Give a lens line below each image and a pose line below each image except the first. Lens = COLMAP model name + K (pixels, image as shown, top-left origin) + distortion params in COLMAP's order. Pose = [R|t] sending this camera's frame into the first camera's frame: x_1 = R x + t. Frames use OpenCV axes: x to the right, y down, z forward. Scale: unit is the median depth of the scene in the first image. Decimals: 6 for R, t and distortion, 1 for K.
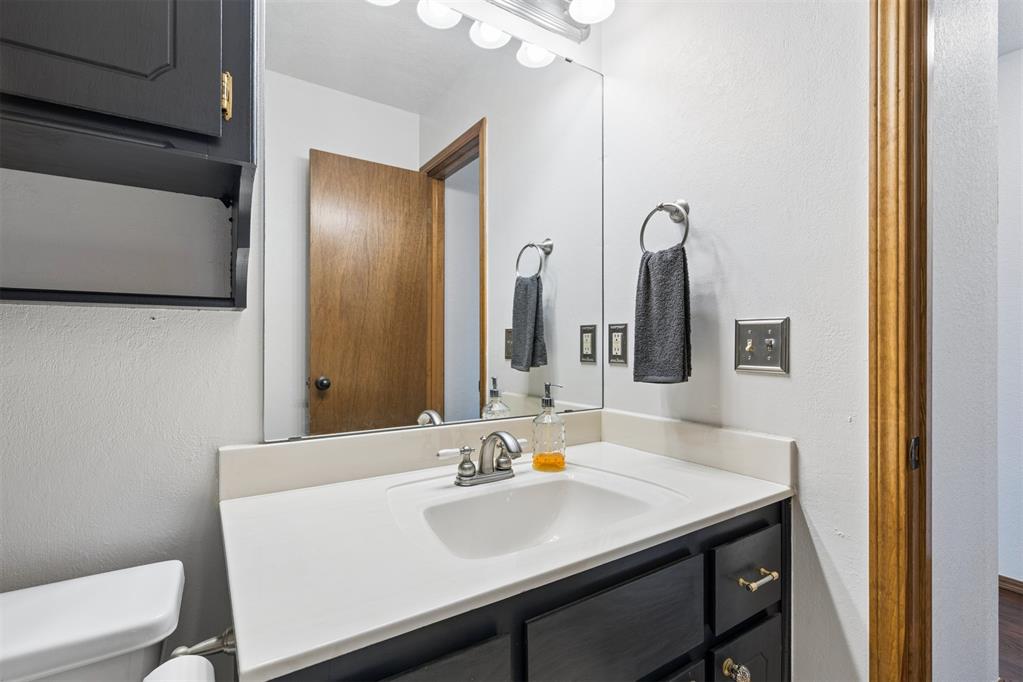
lens RADIAL K [[471.9, 0, 512.7], [0, 471.9, 336.7], [0, 0, 1]] dist [-0.002970, -0.000193]
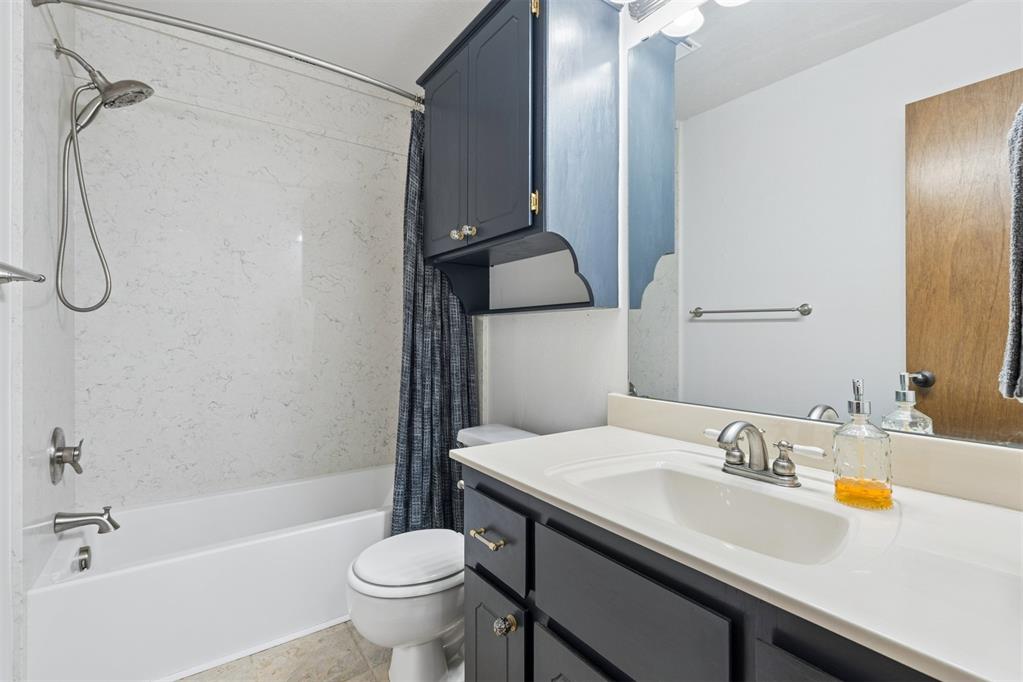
lens RADIAL K [[471.9, 0, 512.7], [0, 471.9, 336.7], [0, 0, 1]] dist [-0.002970, -0.000193]
pose [[0.020679, -0.001438, -0.999785, 0.411989], [0.013237, 0.999912, -0.001164, 0.015391], [0.999699, -0.013210, 0.020696, 0.257742]]
